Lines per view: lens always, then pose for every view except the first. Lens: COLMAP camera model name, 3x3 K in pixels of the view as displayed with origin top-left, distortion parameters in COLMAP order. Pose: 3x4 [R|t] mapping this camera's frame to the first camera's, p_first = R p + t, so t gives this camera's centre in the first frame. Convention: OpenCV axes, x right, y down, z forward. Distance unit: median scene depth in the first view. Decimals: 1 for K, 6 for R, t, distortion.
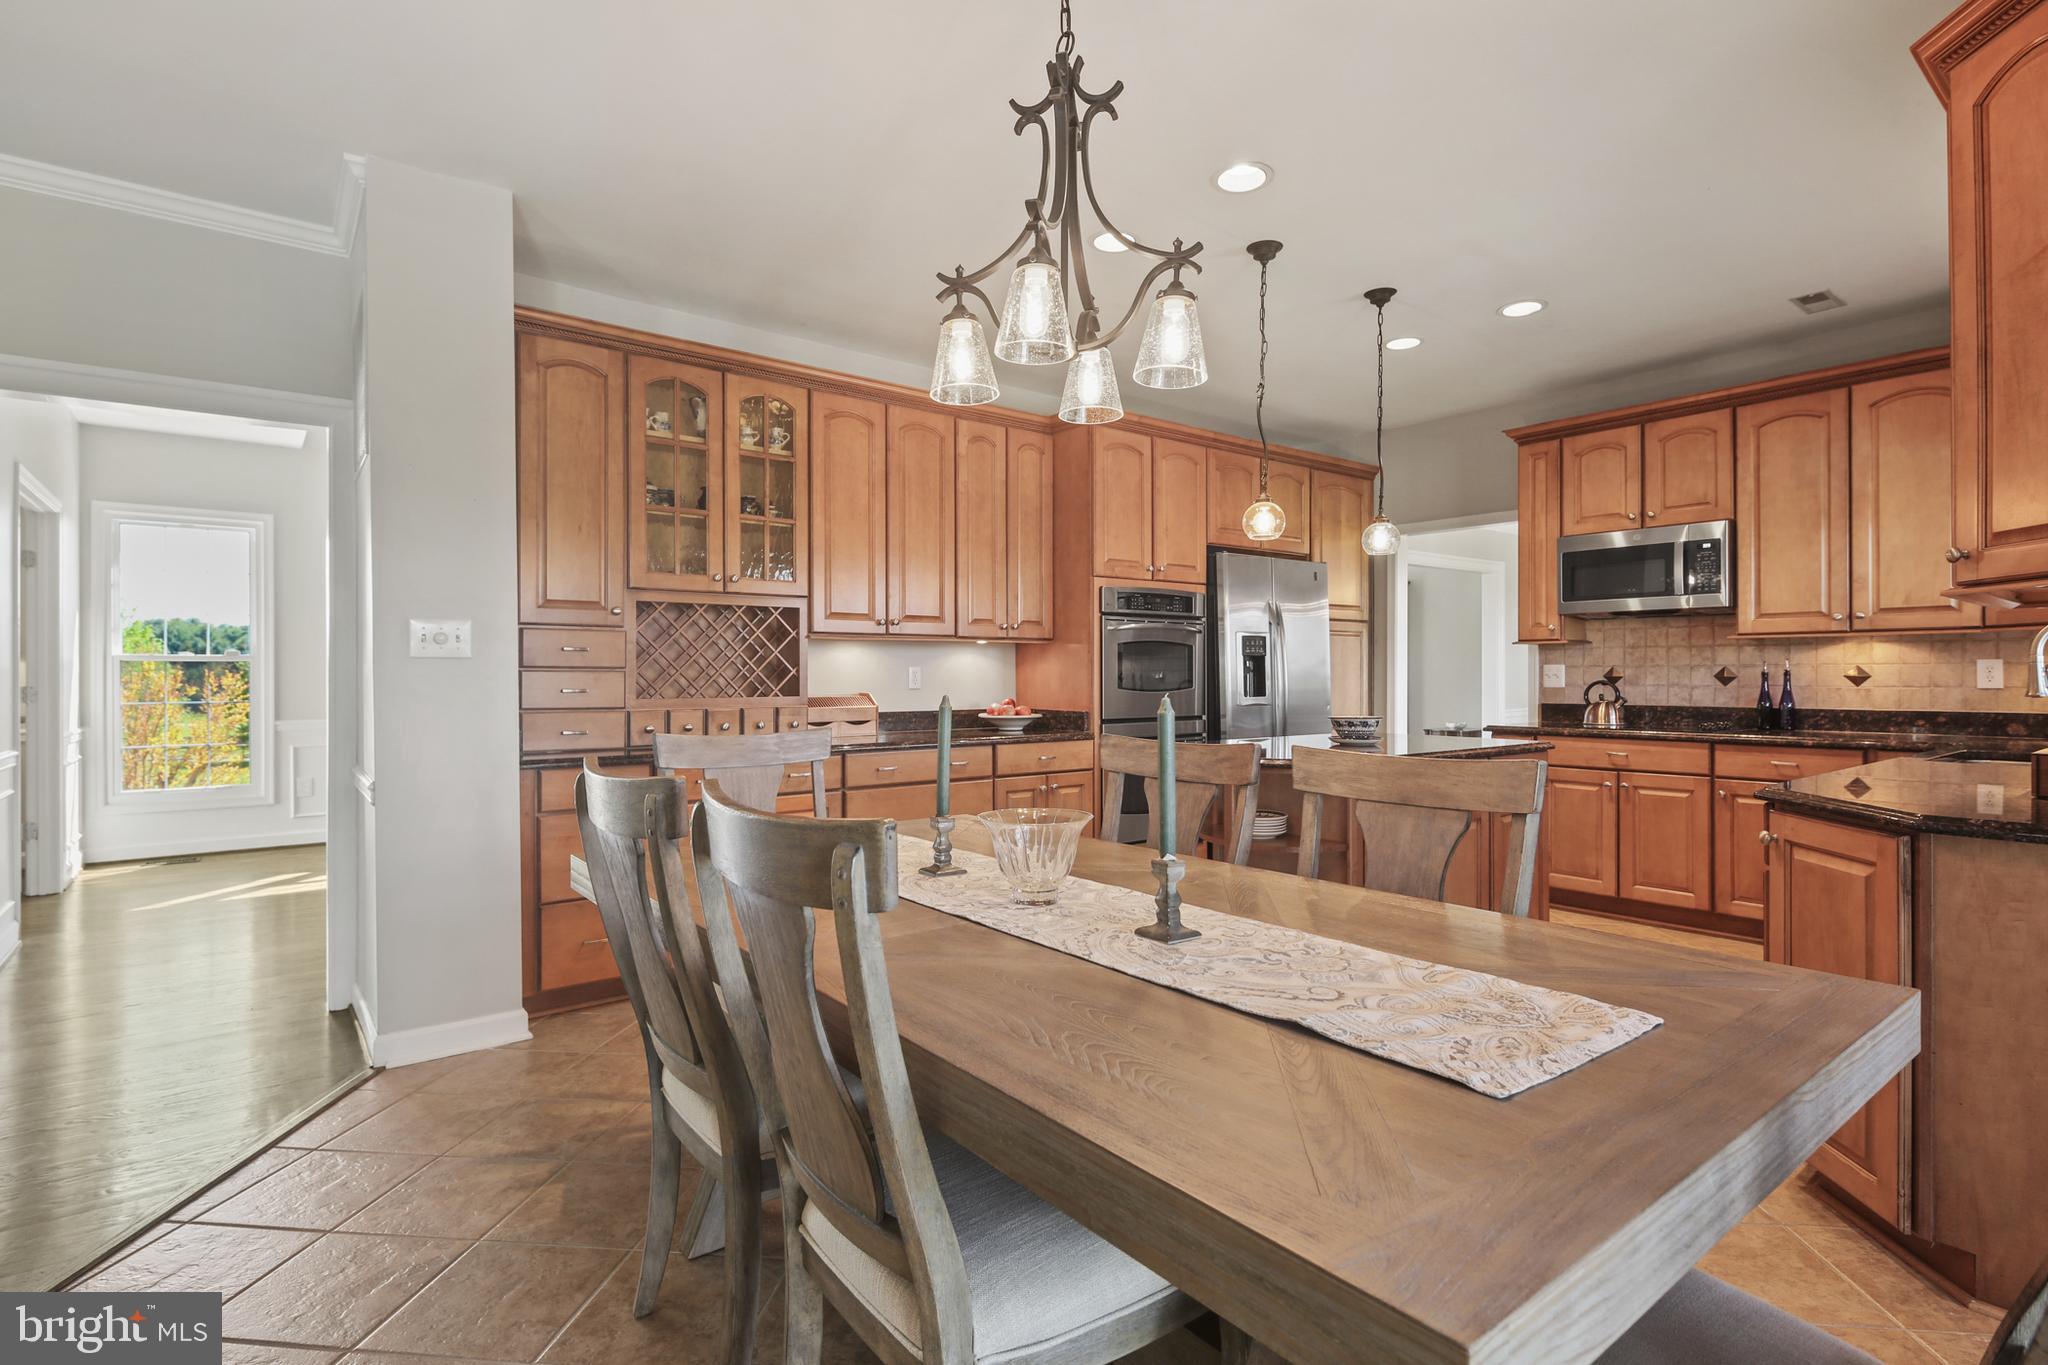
lens RADIAL K [[996.8, 0, 1021.0], [0, 996.8, 671.7], [0, 0, 1]] dist [-0.000978, -0.000470]
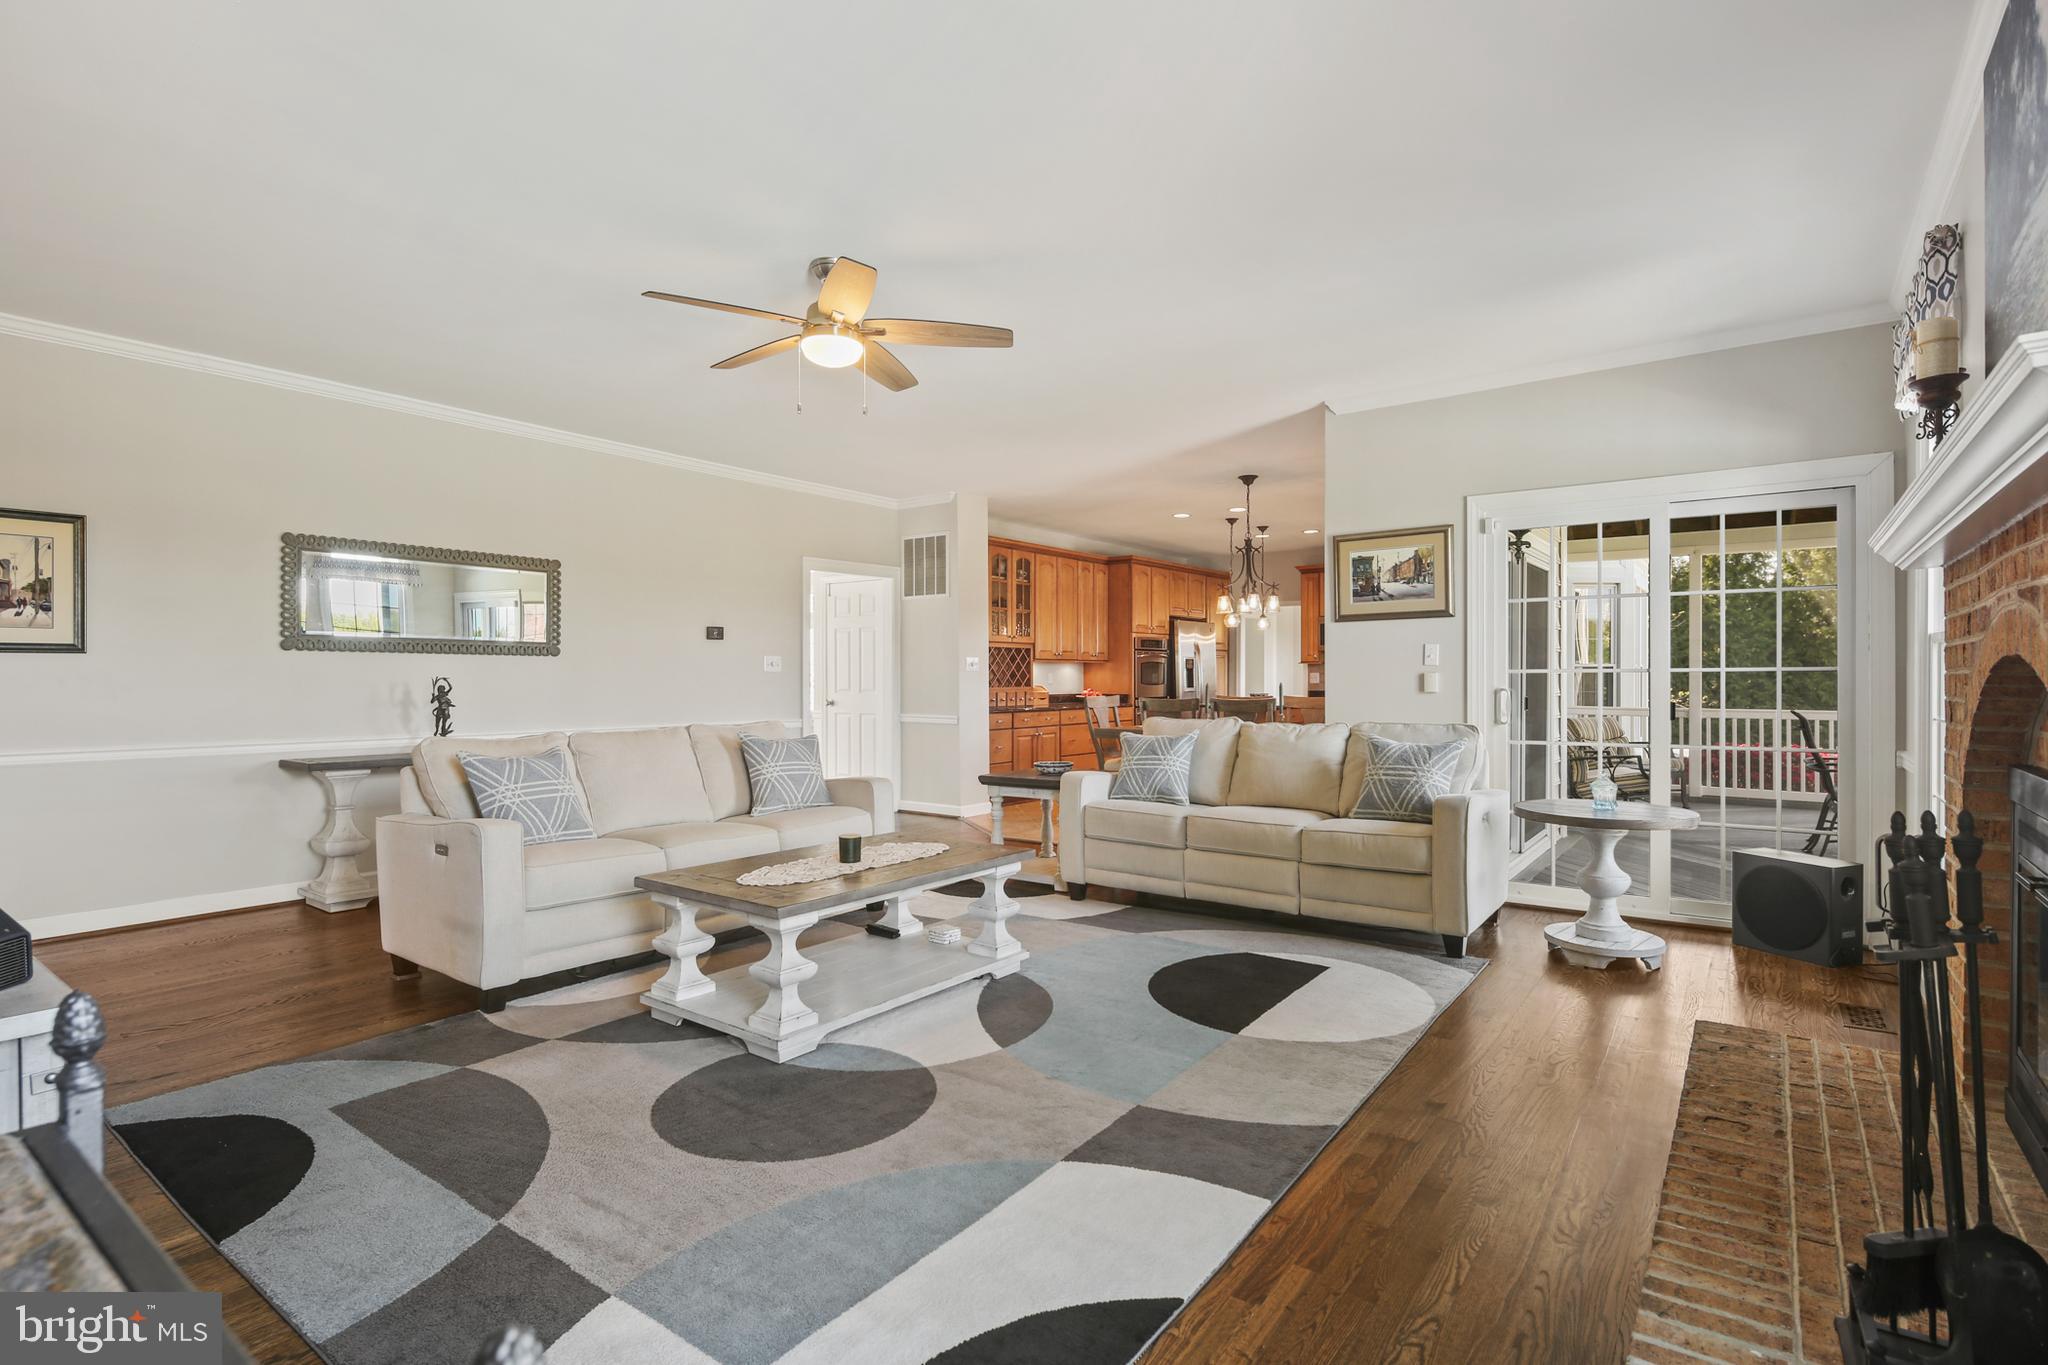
lens RADIAL K [[996.8, 0, 1021.0], [0, 996.8, 671.7], [0, 0, 1]] dist [-0.000978, -0.000470]
pose [[0.962868, 0.002471, 0.269960, -0.730795], [-0.001223, 0.999988, -0.004791, 0.001204], [-0.269968, 0.004283, 0.962860, -1.014674]]
